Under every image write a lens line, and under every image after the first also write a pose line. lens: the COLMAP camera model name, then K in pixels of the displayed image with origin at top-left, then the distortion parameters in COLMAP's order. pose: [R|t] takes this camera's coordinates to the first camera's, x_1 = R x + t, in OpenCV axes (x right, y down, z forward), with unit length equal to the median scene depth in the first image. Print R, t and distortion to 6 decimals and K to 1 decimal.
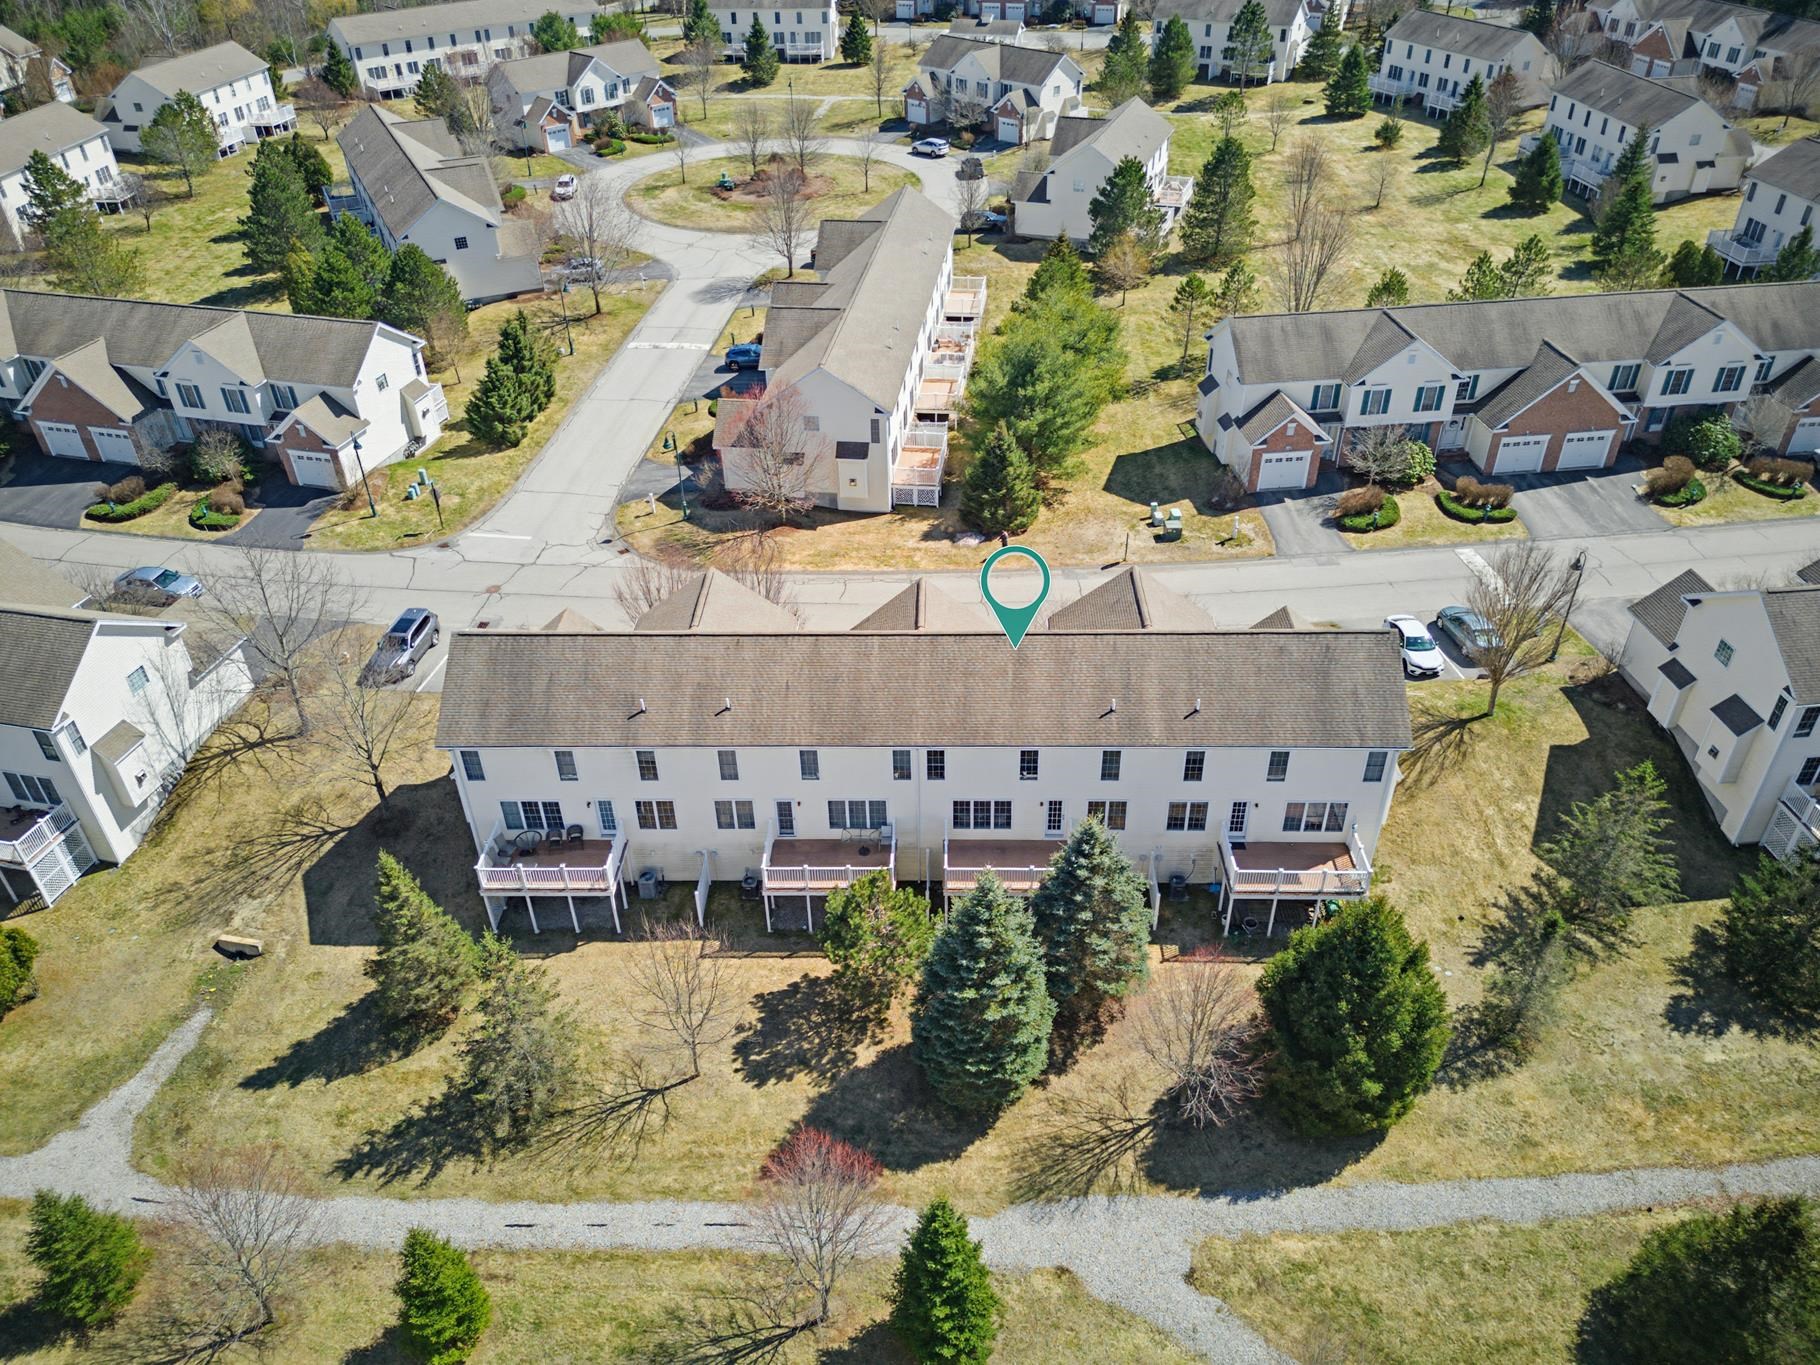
lens RADIAL K [[1249.2, 0, 910.0], [0, 1249.2, 682.5], [0, 0, 1]] dist [0.054426, -0.048988]
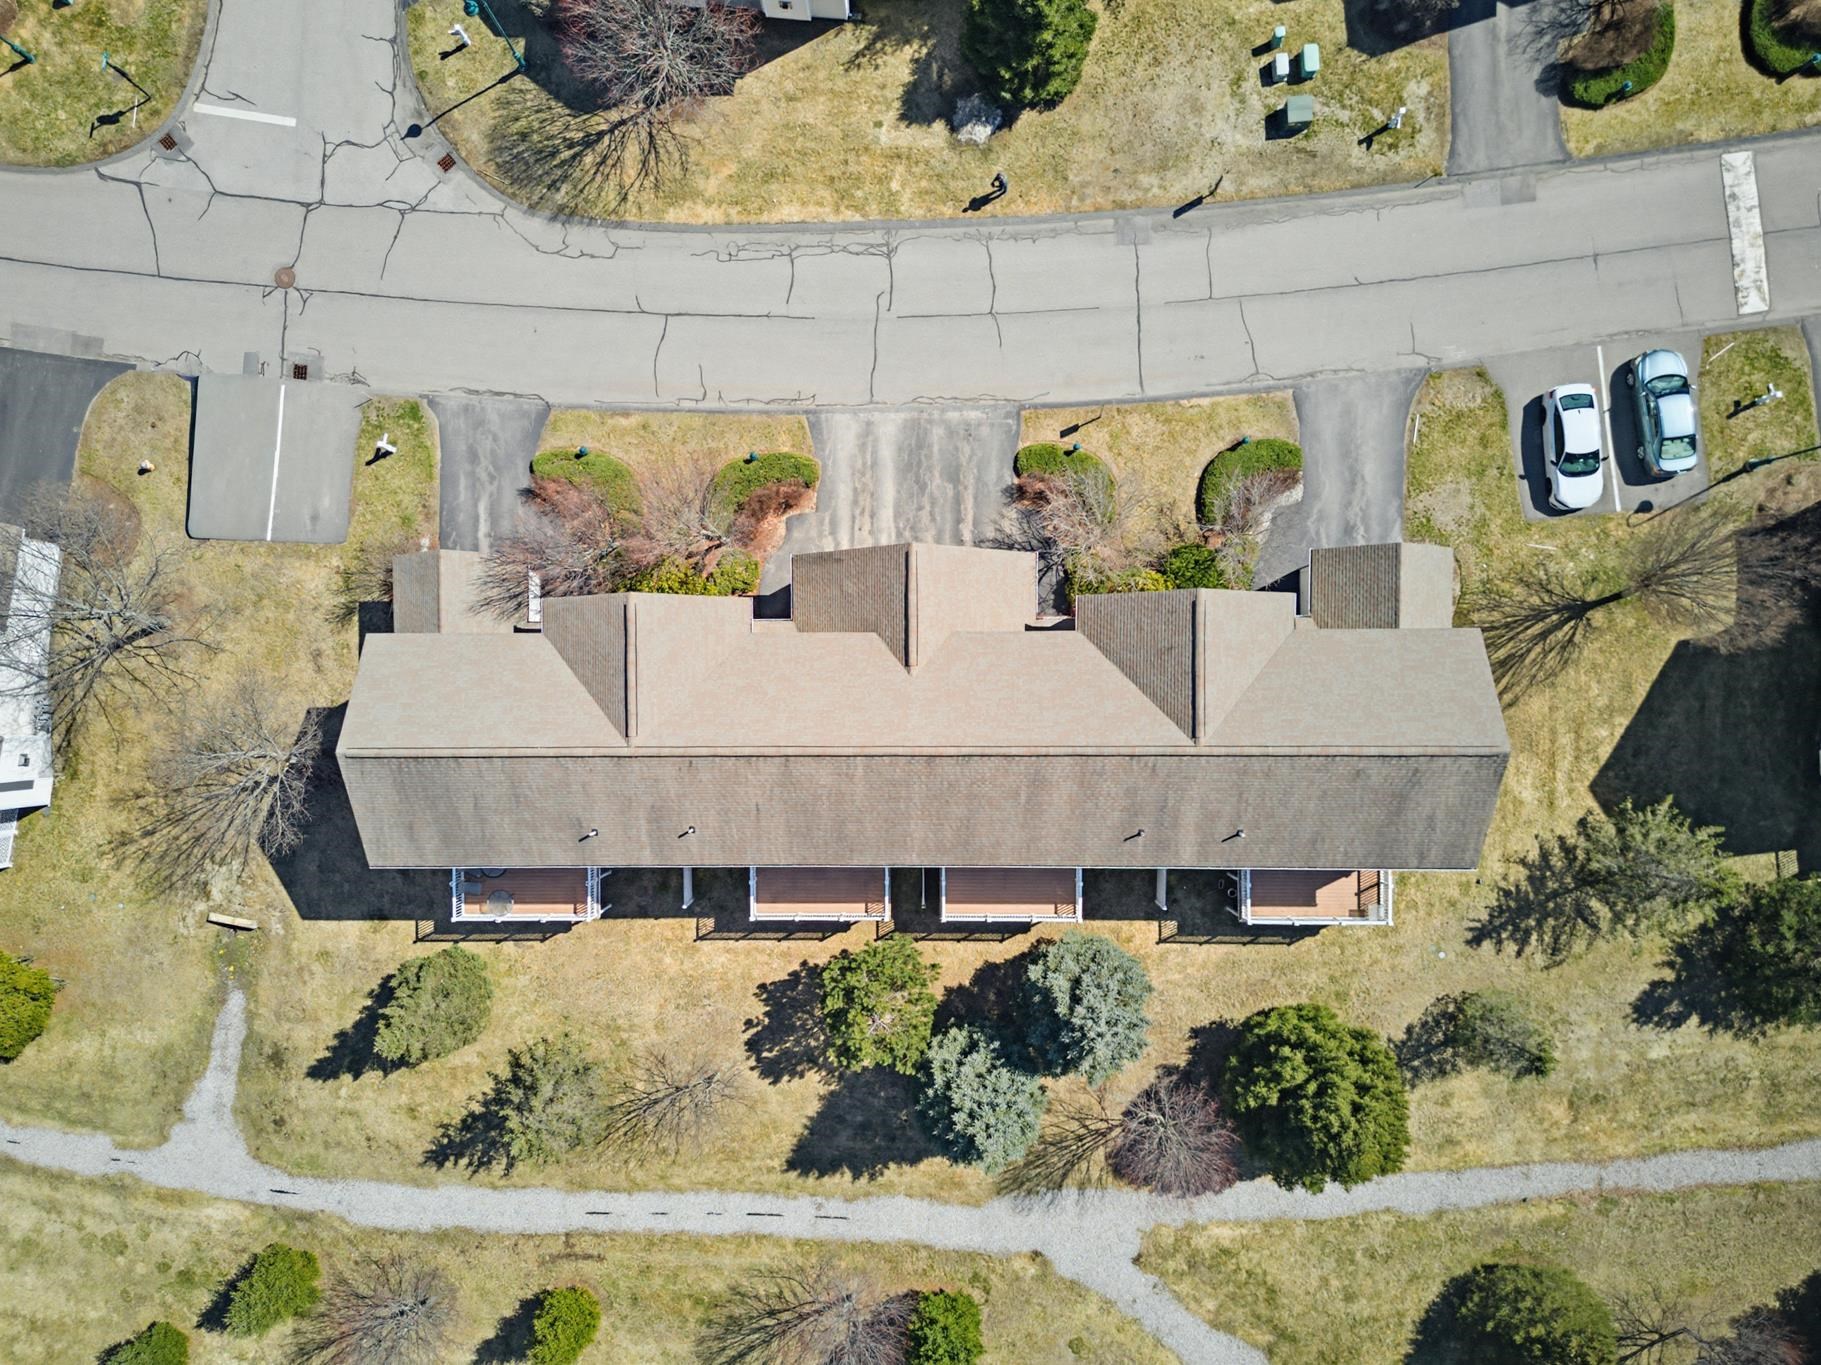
lens RADIAL K [[1378.4, 0, 865.9], [0, 1378.4, 682.0], [0, 0, 1]] dist [0.060135, -0.069149]
pose [[0.999345, -0.028921, -0.021751, -0.002449], [0.034447, 0.576099, 0.816654, -0.876168], [-0.011088, -0.816868, 0.576718, 0.580170]]
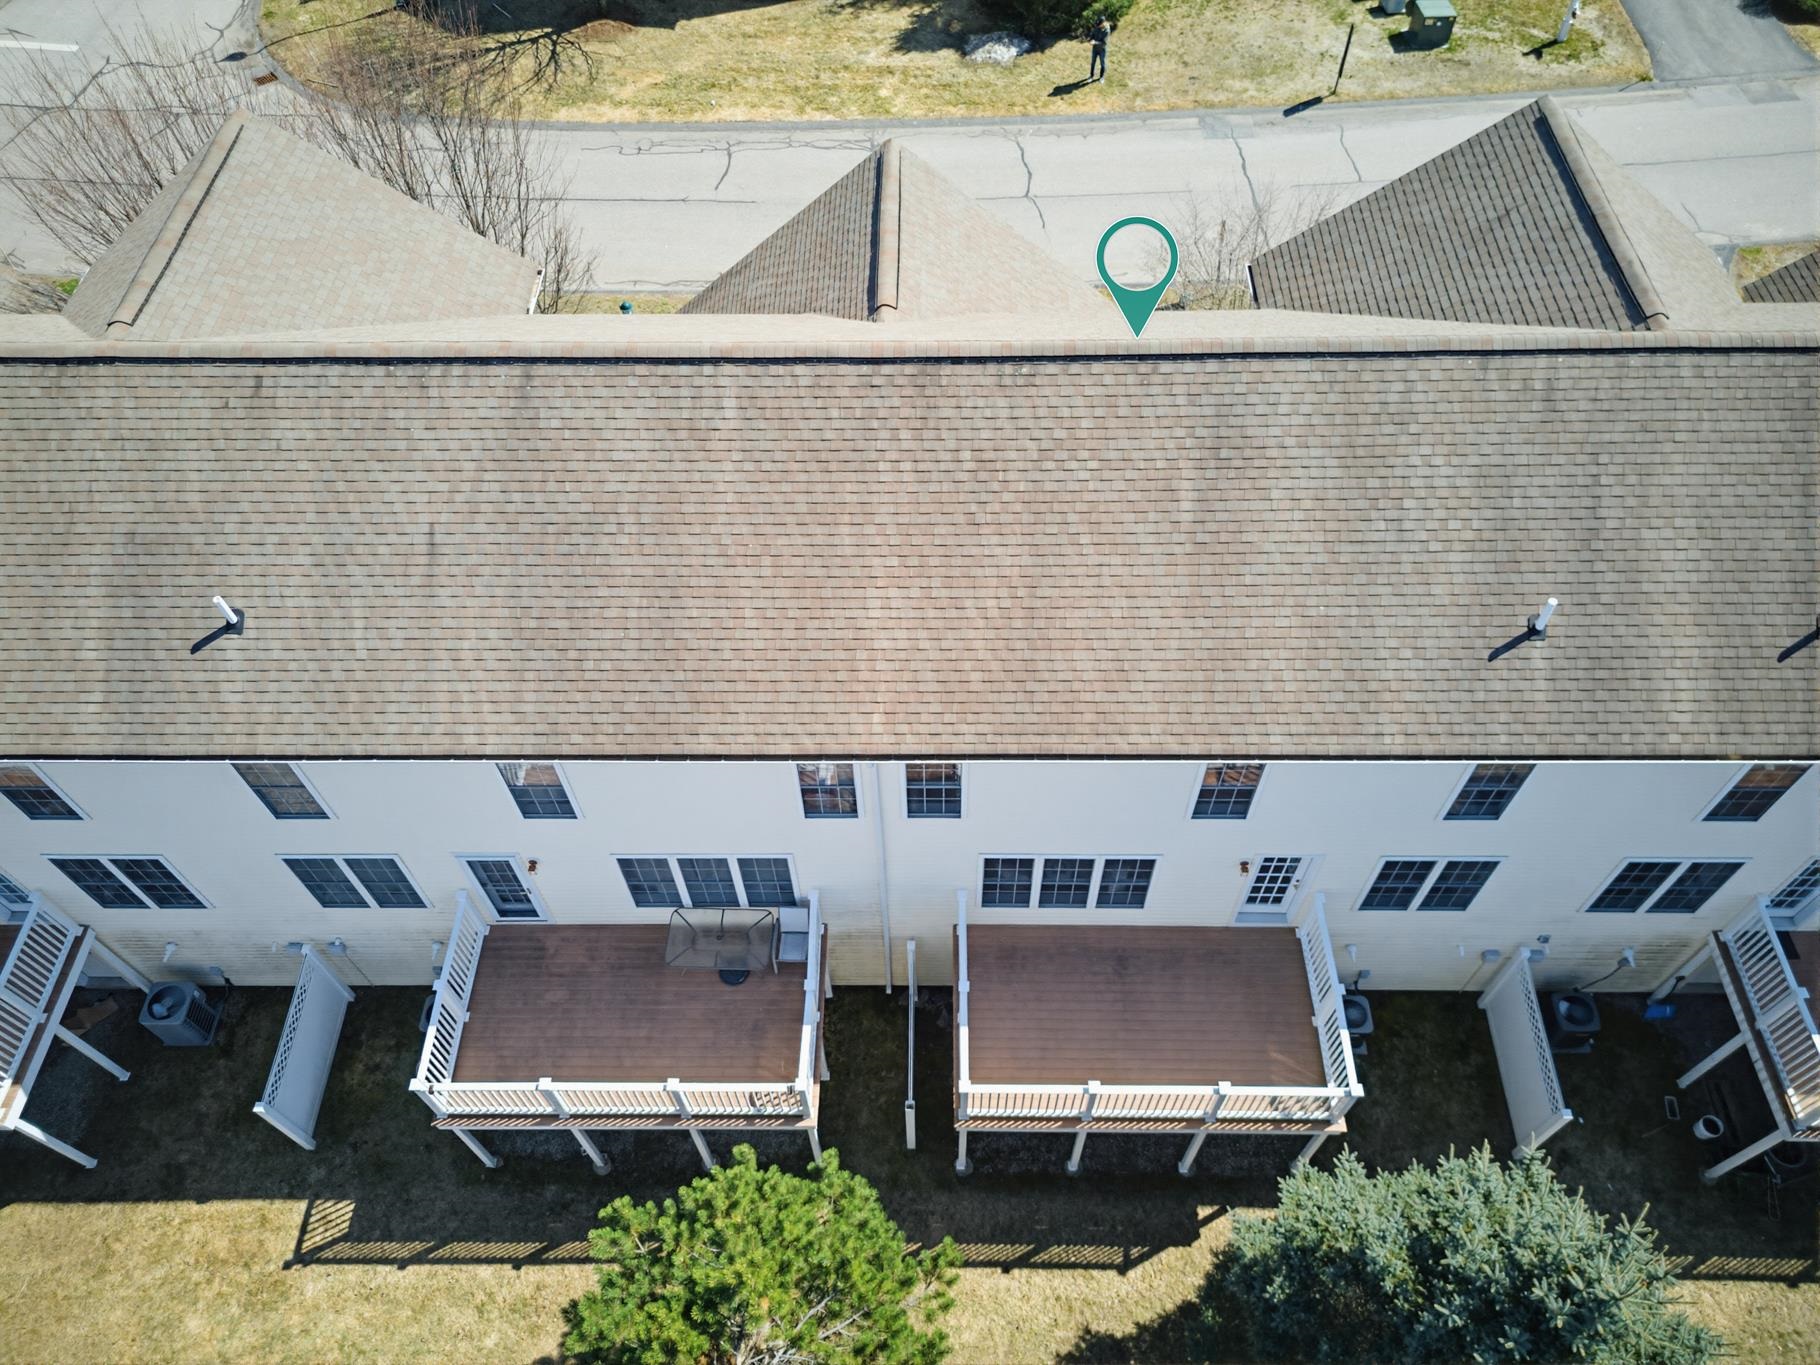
lens RADIAL K [[1249.2, 0, 910.0], [0, 1249.2, 682.5], [0, 0, 1]] dist [0.054426, -0.048988]
pose [[0.999891, -0.010097, 0.010818, 0.012325], [0.006086, 0.946957, 0.321301, -0.066792], [-0.013489, -0.321200, 0.946915, 0.767880]]
